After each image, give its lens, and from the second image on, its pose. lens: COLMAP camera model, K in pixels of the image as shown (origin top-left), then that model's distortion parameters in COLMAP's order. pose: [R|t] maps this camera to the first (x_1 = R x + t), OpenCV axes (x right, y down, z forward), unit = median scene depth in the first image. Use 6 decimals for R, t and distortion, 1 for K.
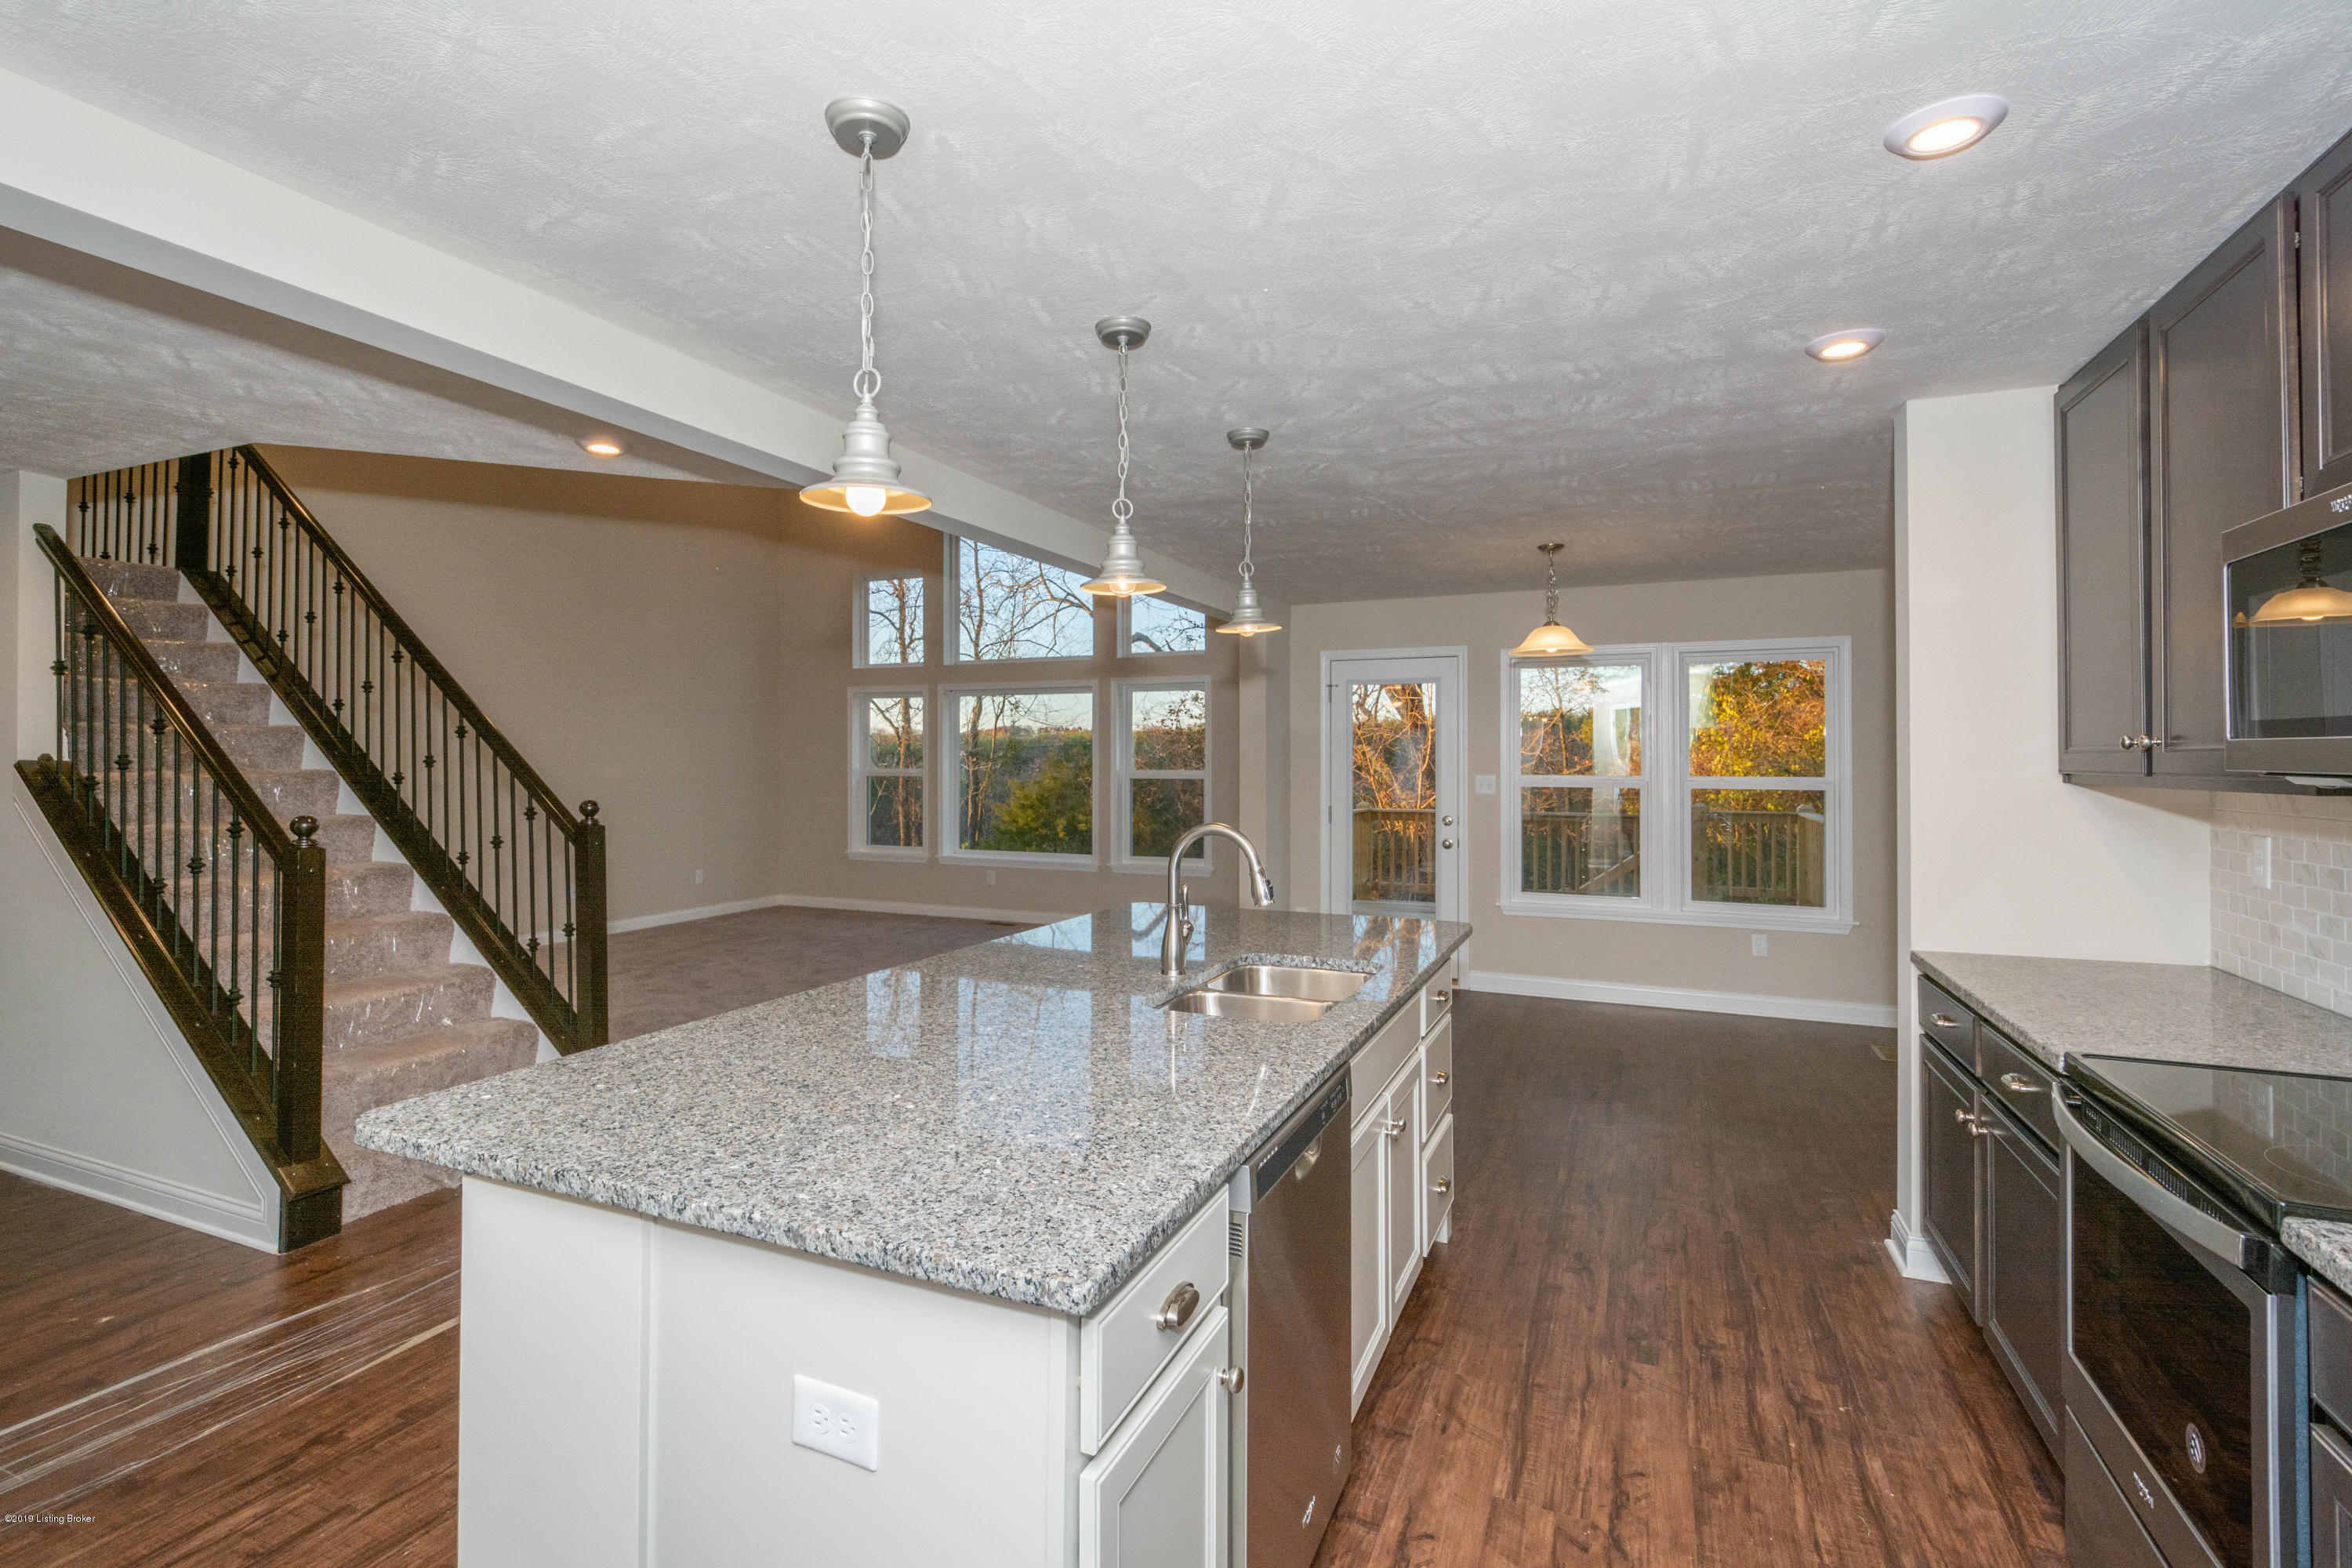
lens RADIAL K [[1094.6, 0, 1143.0], [0, 1094.6, 757.8], [0, 0, 1]] dist [0.012751, -0.005982]
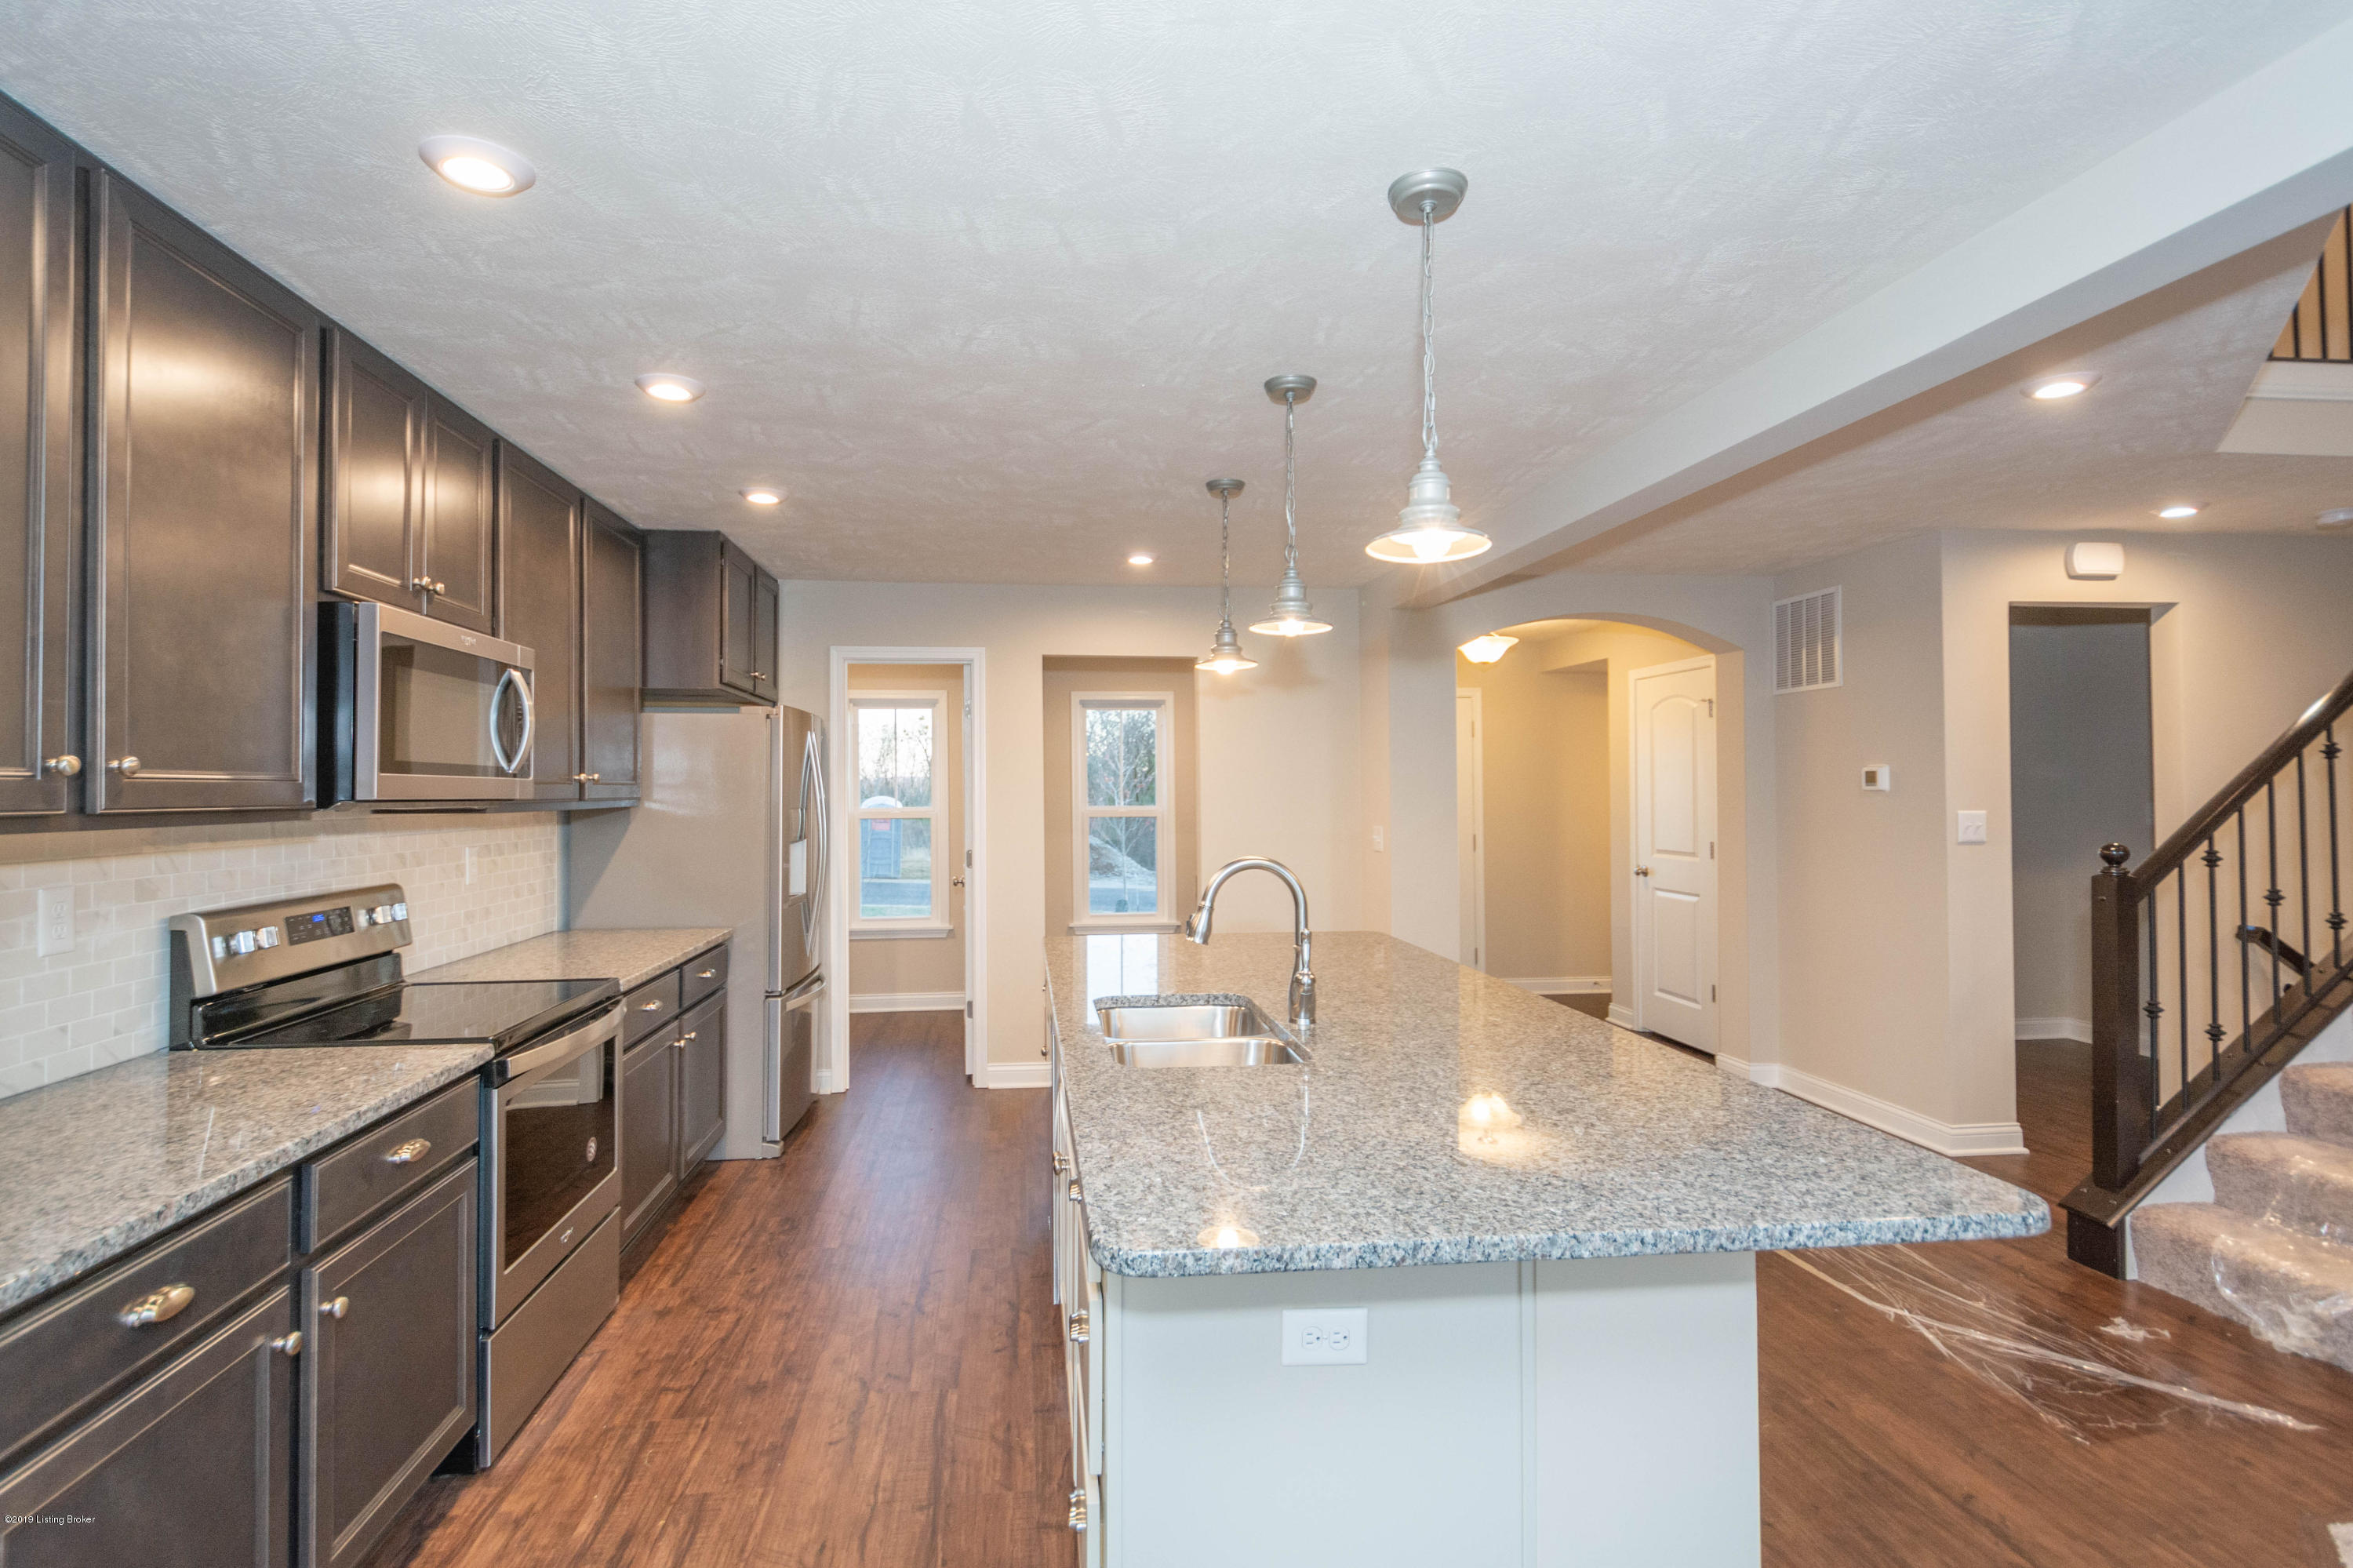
lens RADIAL K [[1095.1, 0, 1171.4], [0, 1095.1, 788.0], [0, 0, 1]] dist [0.012751, -0.005982]
pose [[-0.842302, -0.005361, -0.538979, 0.649840], [0.003587, 0.999873, -0.015552, 0.015261], [0.538994, -0.015033, -0.842175, 1.804238]]
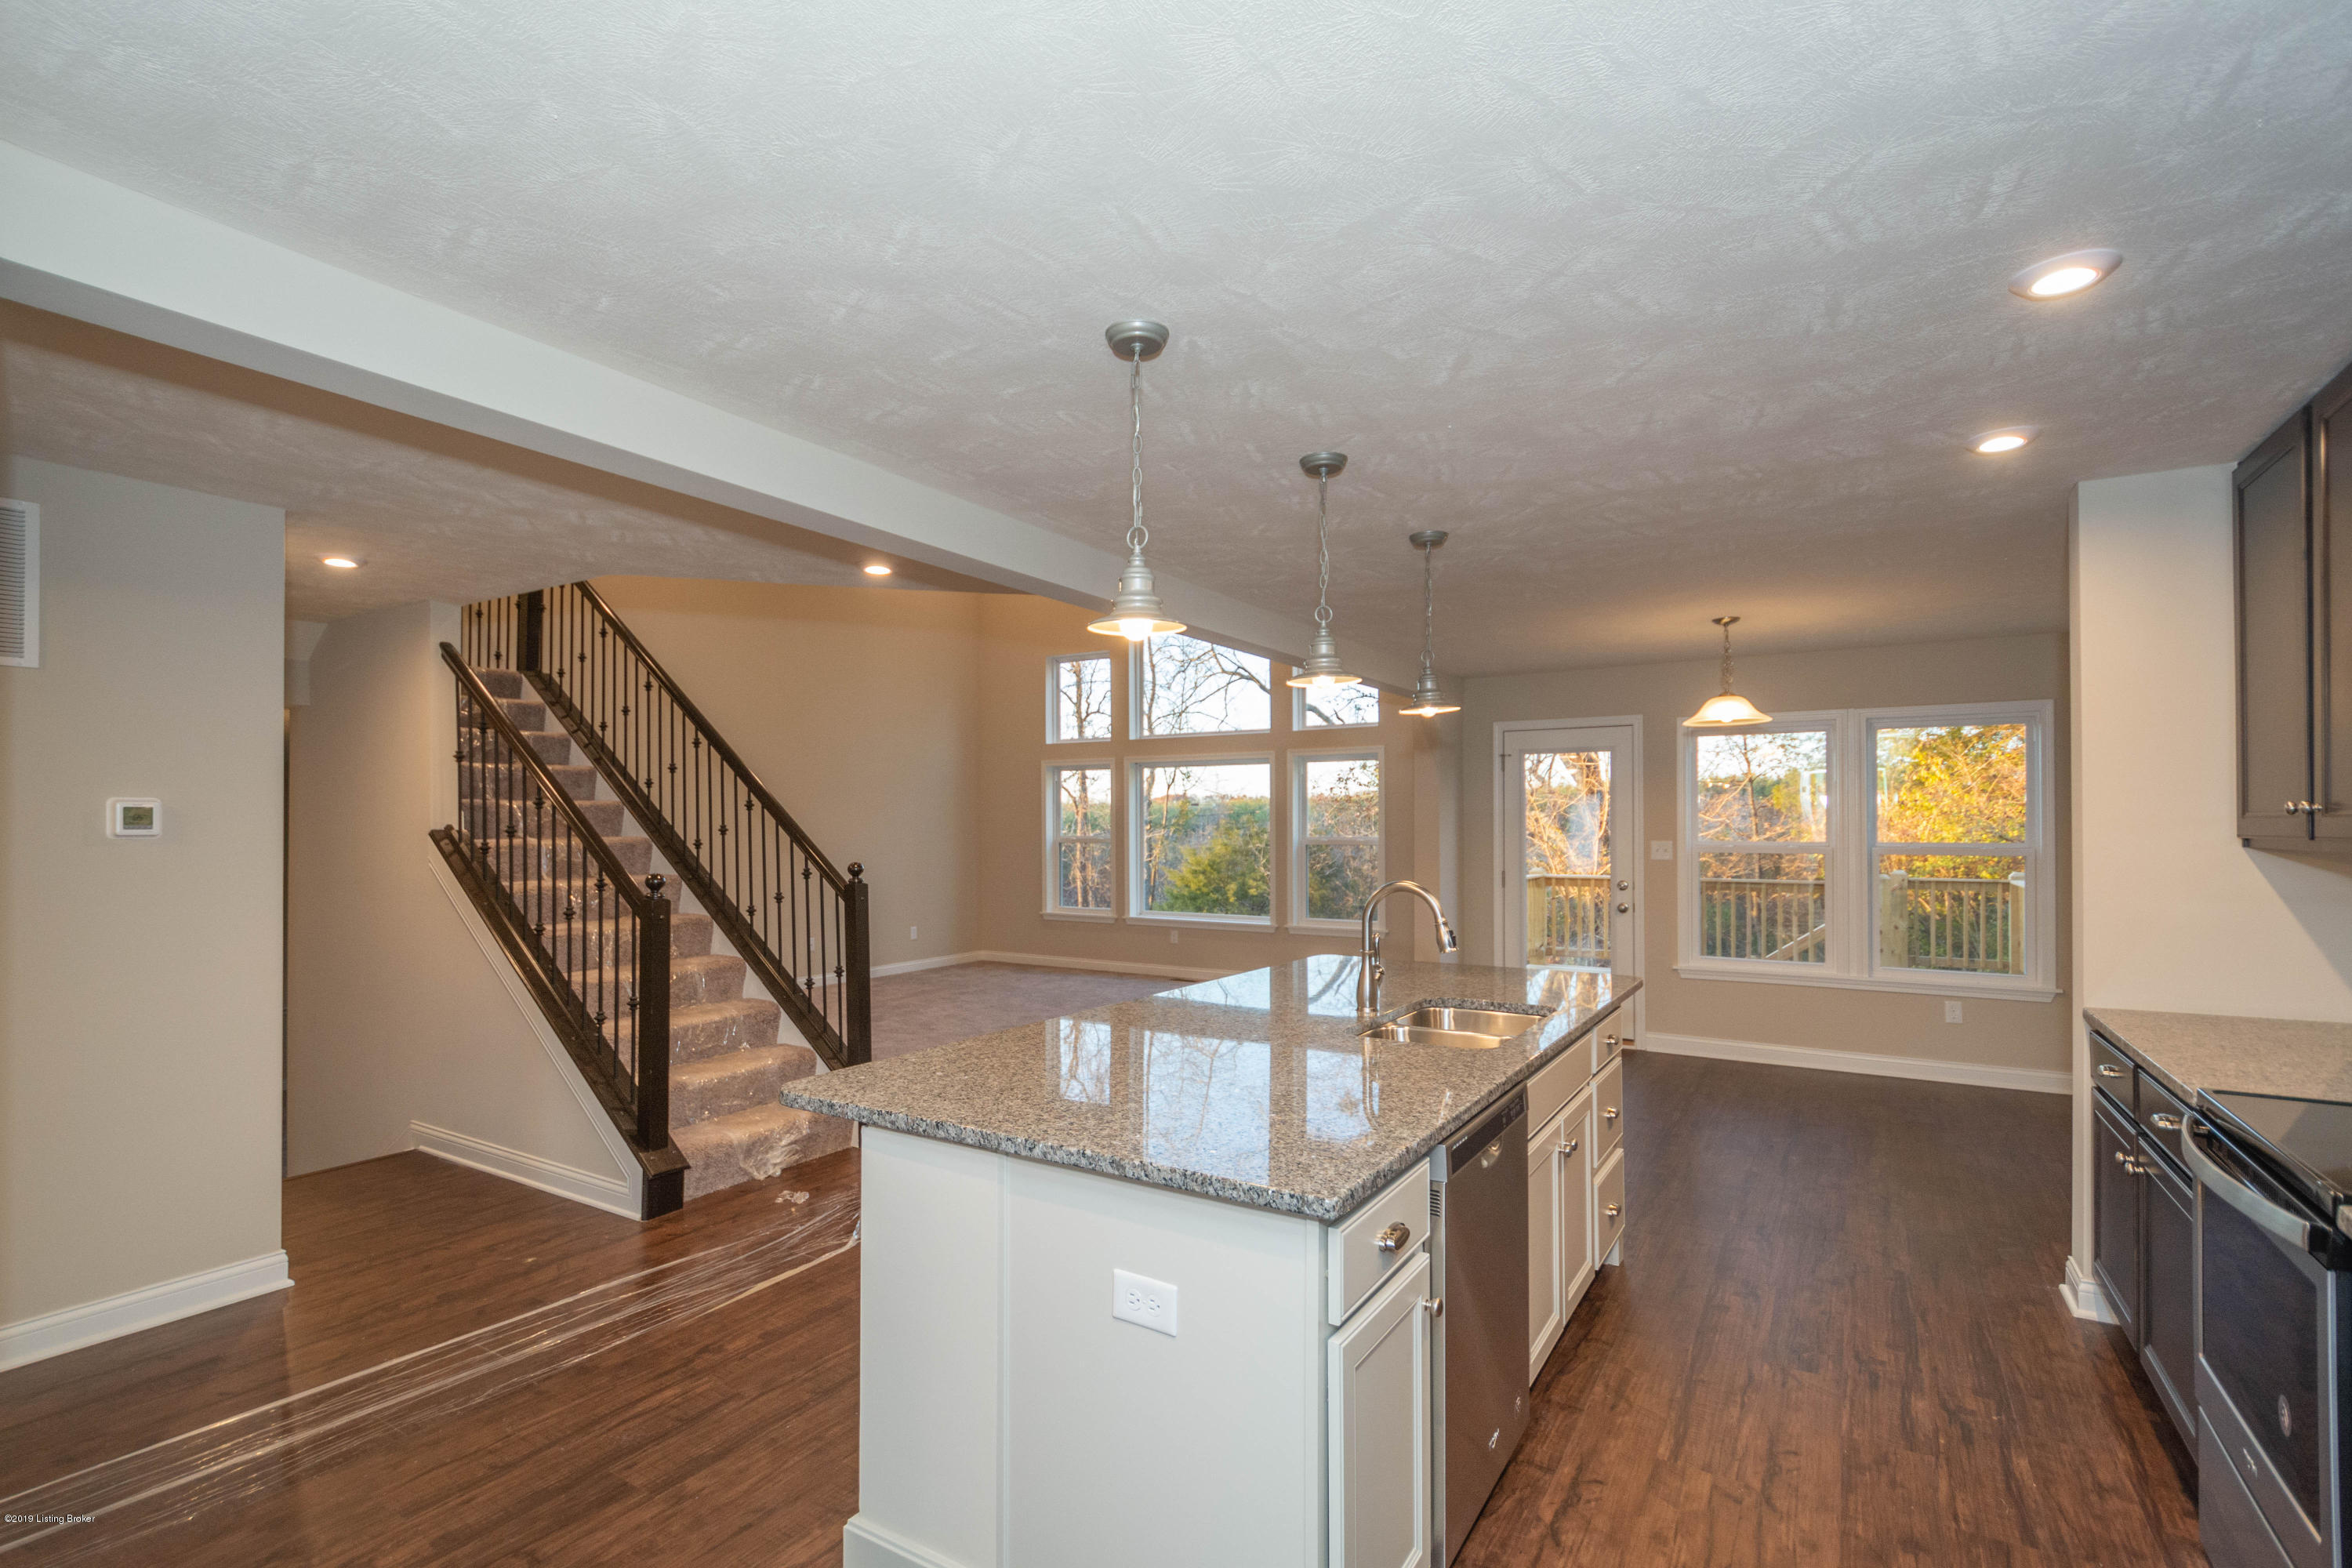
lens RADIAL K [[1094.6, 0, 1142.6], [0, 1094.6, 824.0], [0, 0, 1]] dist [0.012751, -0.005982]
pose [[0.989331, -0.002989, -0.145656, -0.040066], [0.002782, 0.999995, -0.001624, -0.000289], [0.145660, 0.001202, 0.989334, -0.193828]]
